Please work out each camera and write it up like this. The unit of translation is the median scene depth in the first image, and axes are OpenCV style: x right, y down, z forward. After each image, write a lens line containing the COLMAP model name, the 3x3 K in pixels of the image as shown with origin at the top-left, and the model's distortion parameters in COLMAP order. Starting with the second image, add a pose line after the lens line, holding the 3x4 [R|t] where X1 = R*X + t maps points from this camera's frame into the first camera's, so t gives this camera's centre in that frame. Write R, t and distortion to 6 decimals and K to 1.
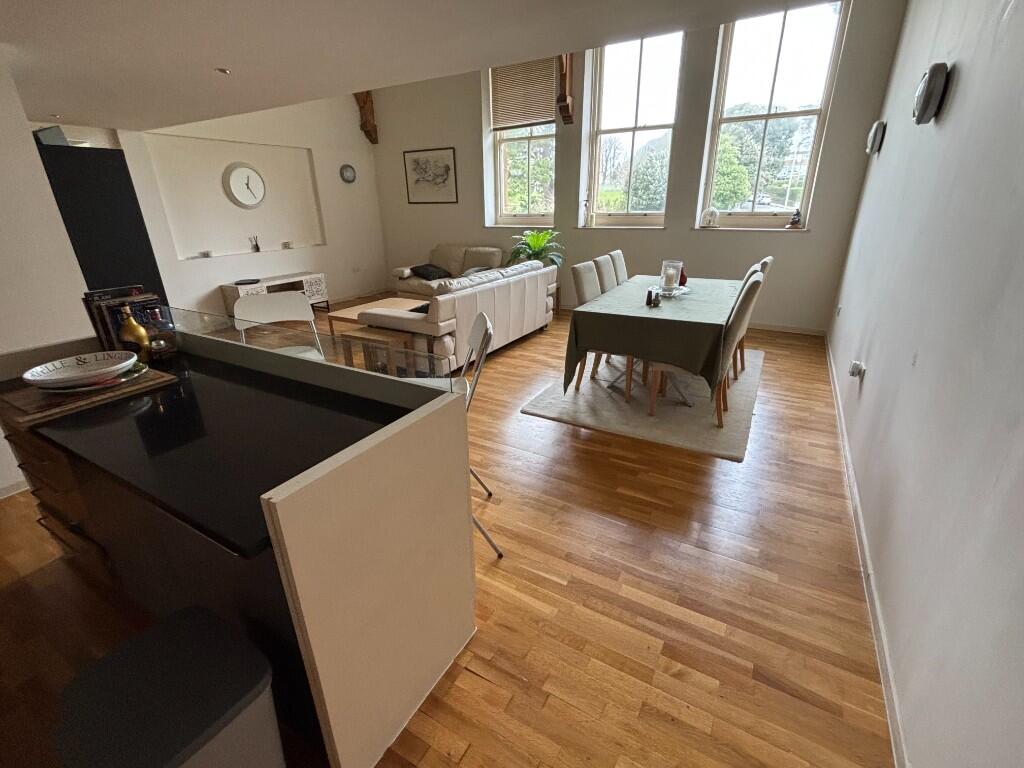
lens RADIAL K [[457.9, 0, 512.0], [0, 457.9, 383.6], [0, 0, 1]] dist [0.025772, -0.004984]
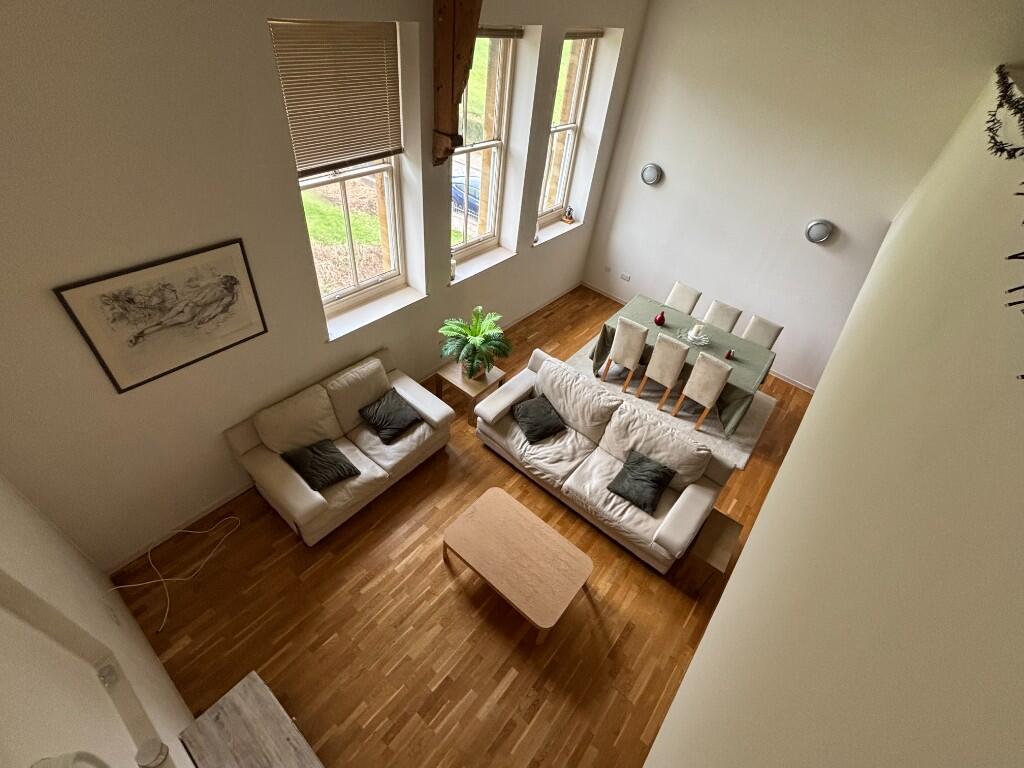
lens RADIAL K [[457.9, 0, 516.2], [0, 457.9, 384.9], [0, 0, 1]] dist [0.025772, -0.004984]
pose [[0.155697, -0.637318, 0.754708, -0.492254], [0.257521, 0.763794, 0.591863, -0.575806], [-0.953646, 0.102202, 0.283043, 0.602930]]
